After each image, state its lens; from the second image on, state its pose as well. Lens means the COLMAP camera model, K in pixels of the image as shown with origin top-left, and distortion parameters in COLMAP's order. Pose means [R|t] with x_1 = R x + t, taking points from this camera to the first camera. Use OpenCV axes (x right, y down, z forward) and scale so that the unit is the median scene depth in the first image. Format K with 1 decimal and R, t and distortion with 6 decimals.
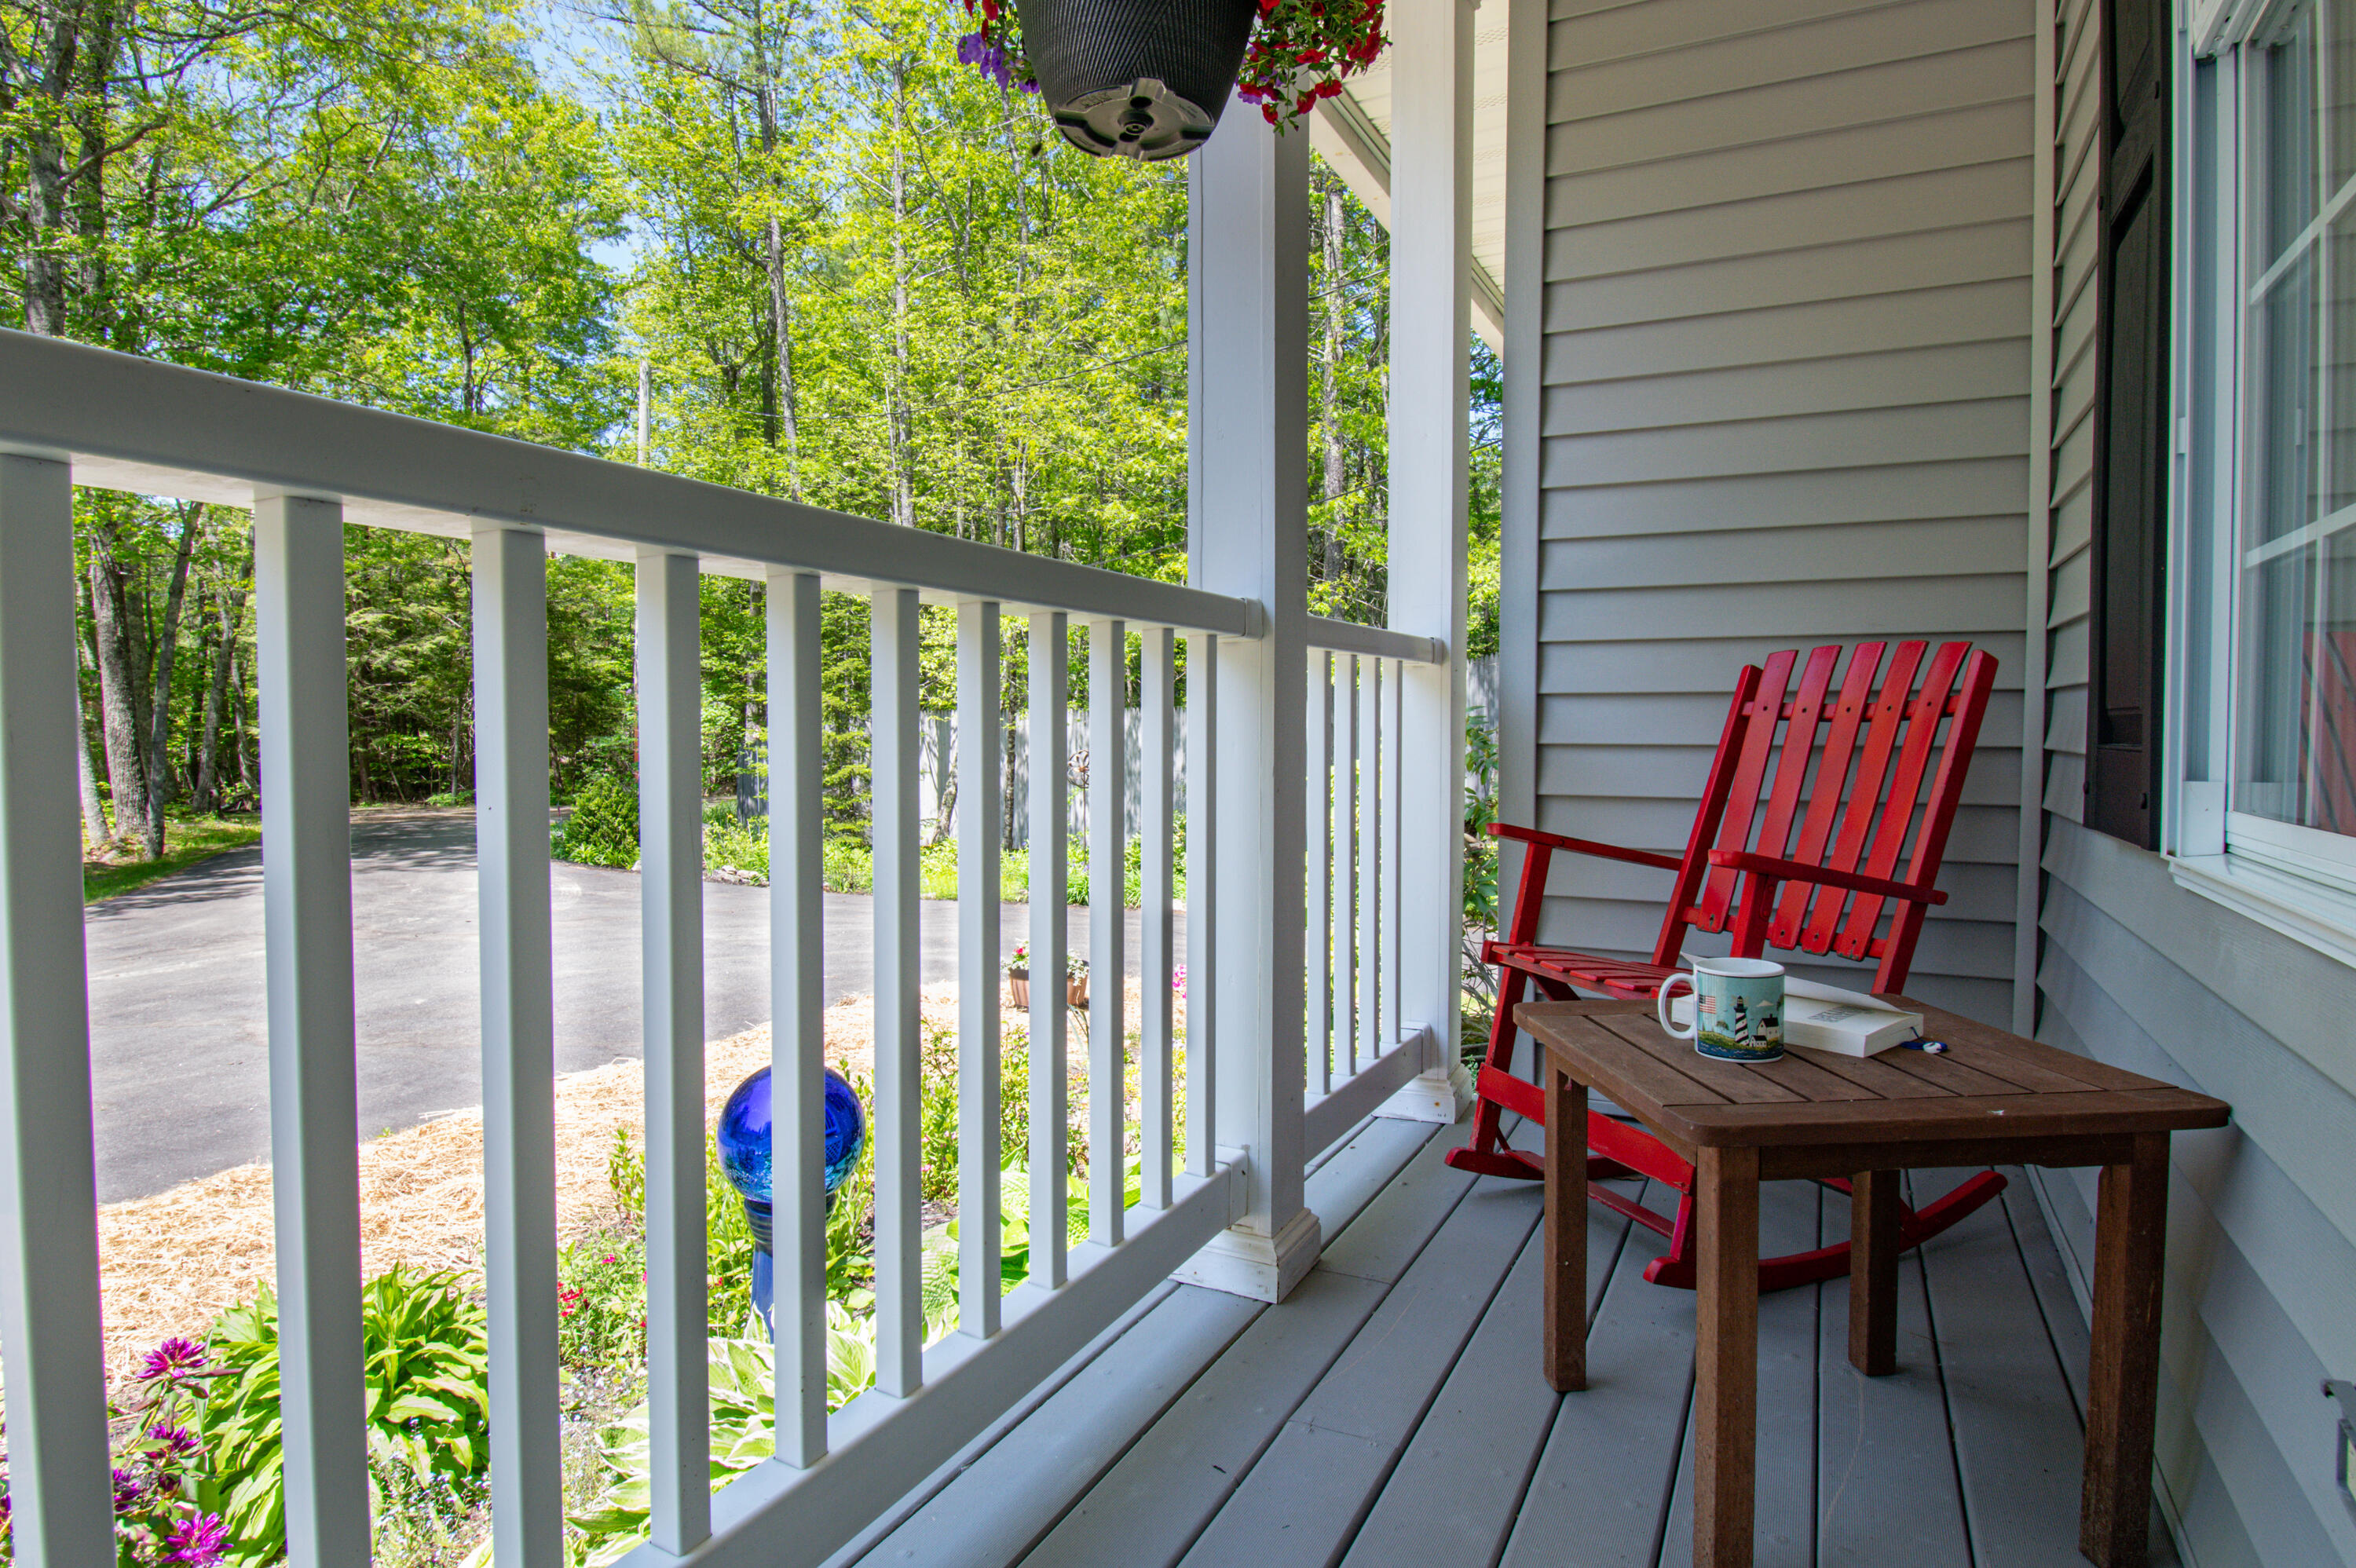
lens RADIAL K [[1312.6, 0, 1174.3], [0, 1312.6, 774.4], [0, 0, 1]] dist [-0.002497, -0.000783]
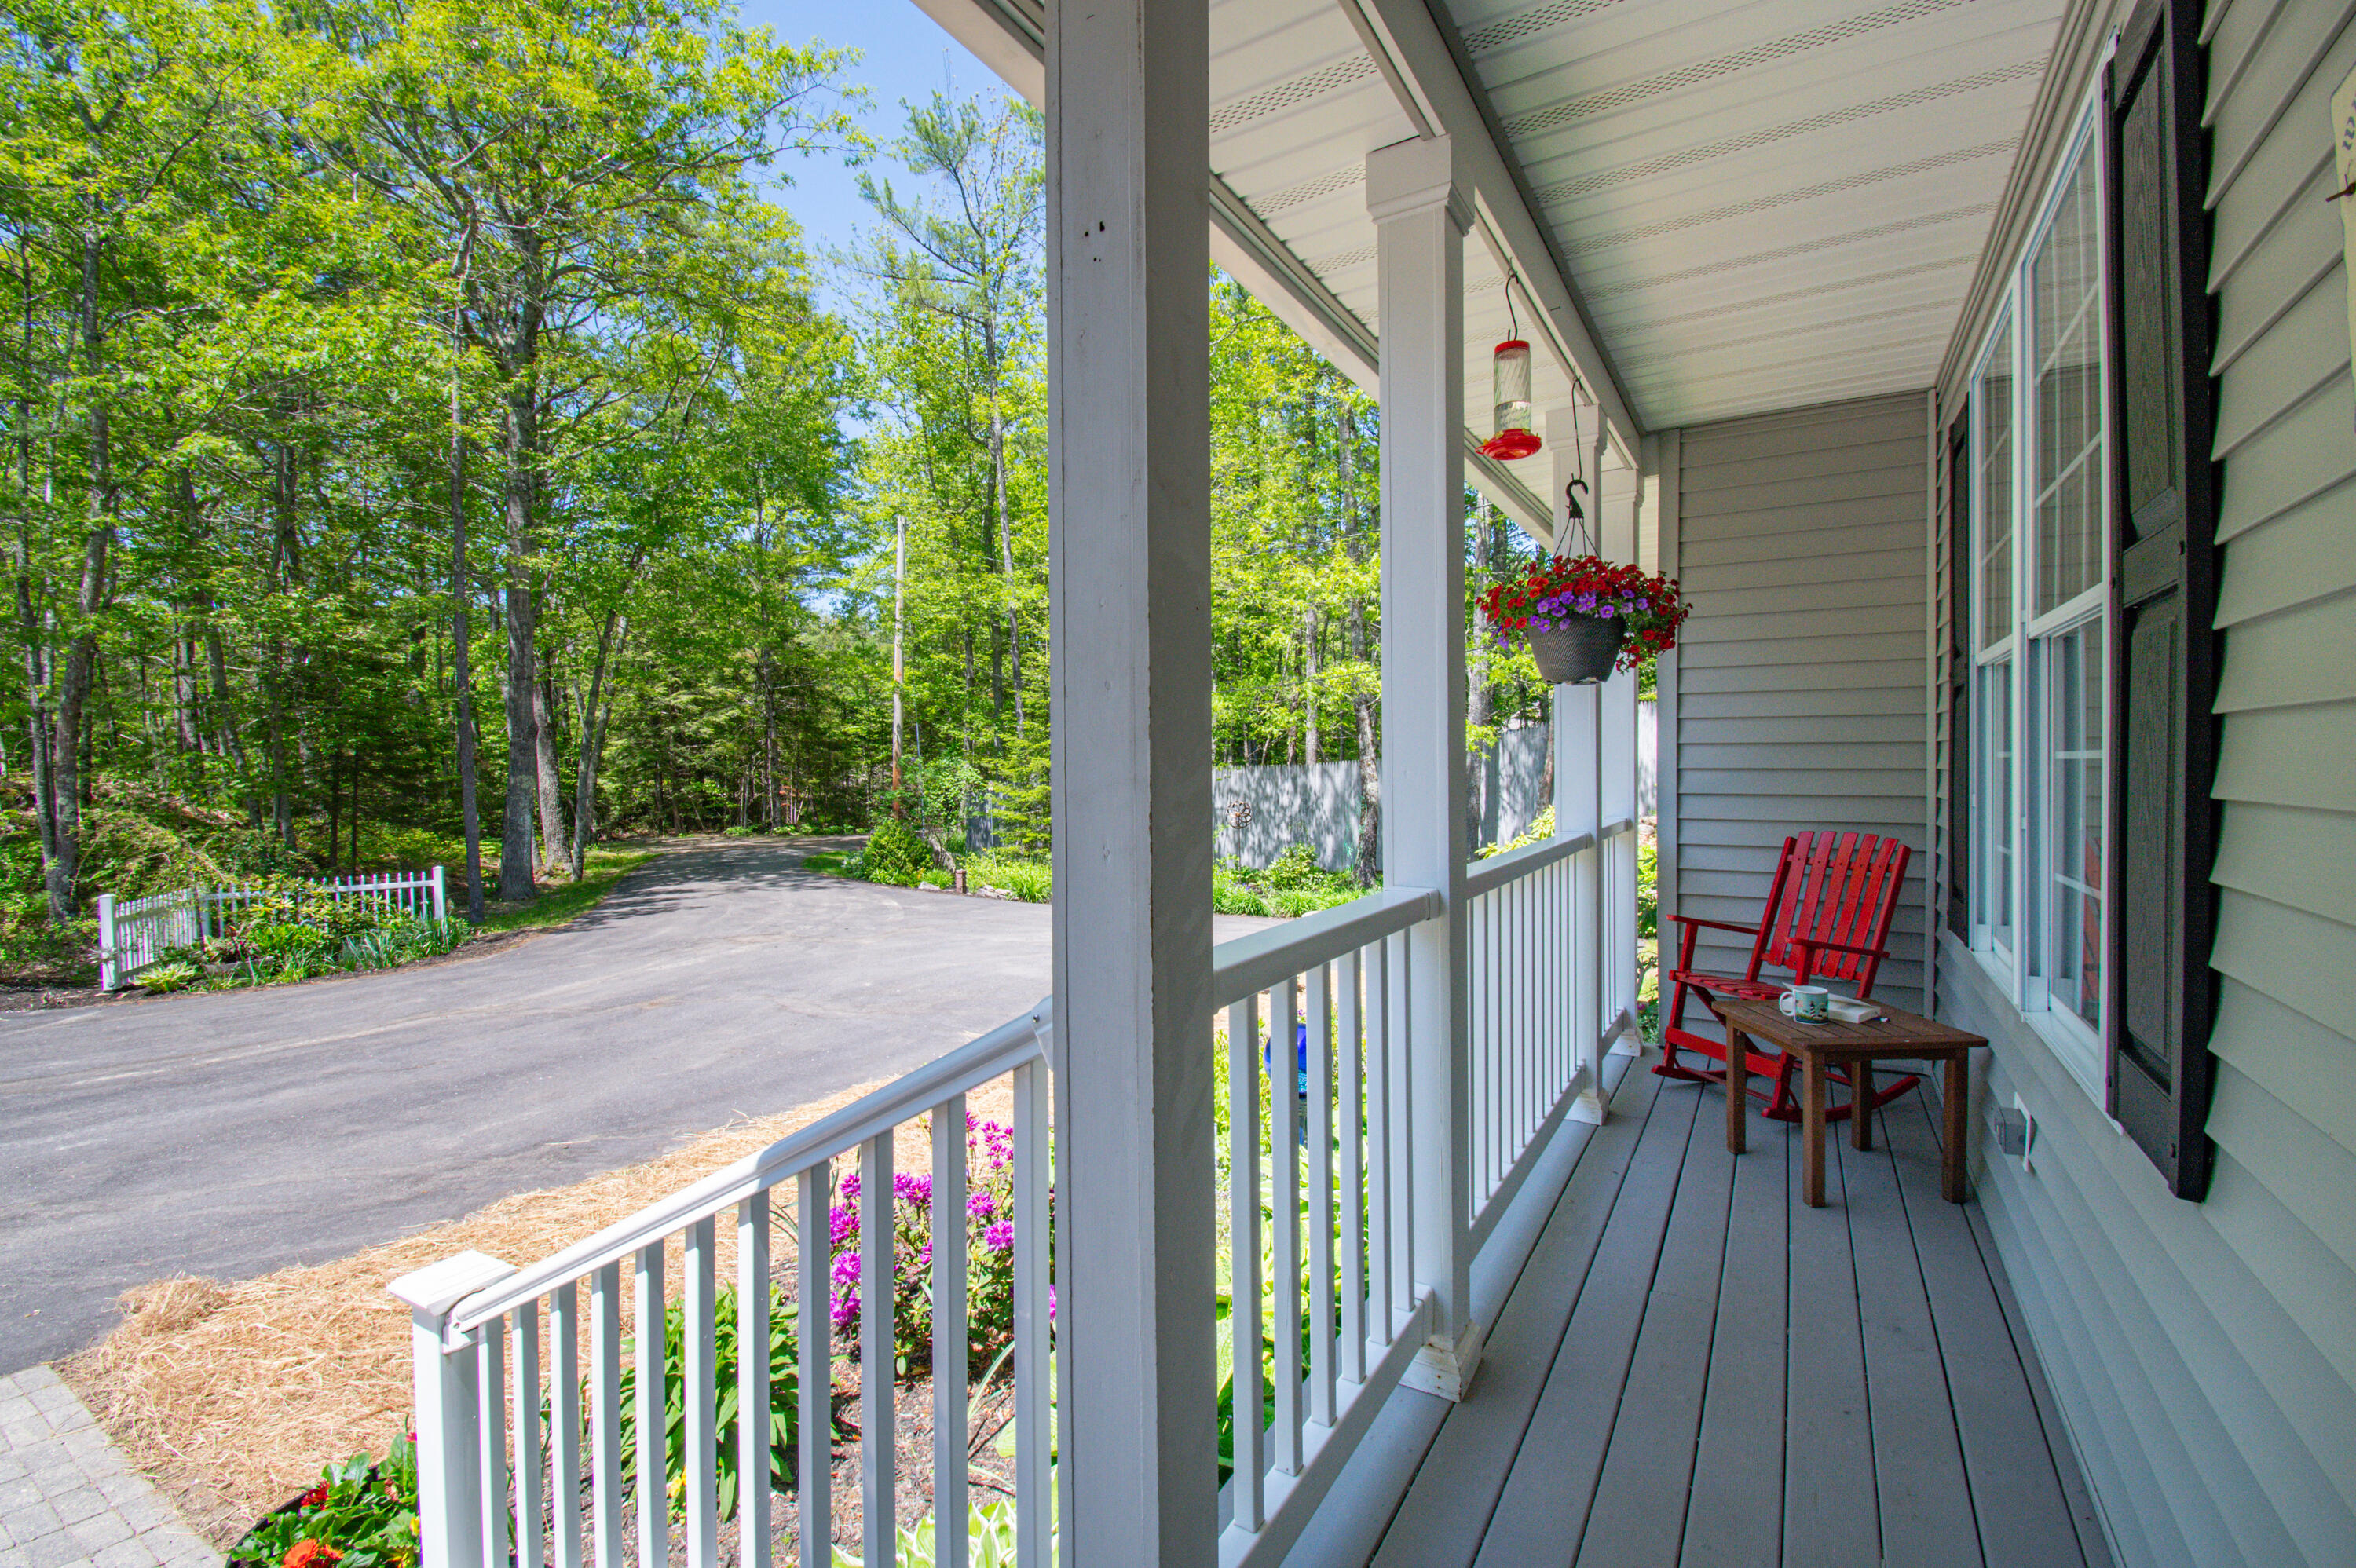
lens RADIAL K [[1032.9, 0, 1178.0], [0, 1032.9, 784.0], [0, 0, 1]] dist [0.018811, -0.019104]
pose [[0.997090, -0.012252, -0.075240, -0.416298], [0.011105, 0.999816, -0.015651, -0.153310], [0.075418, 0.014770, 0.997043, -0.737159]]
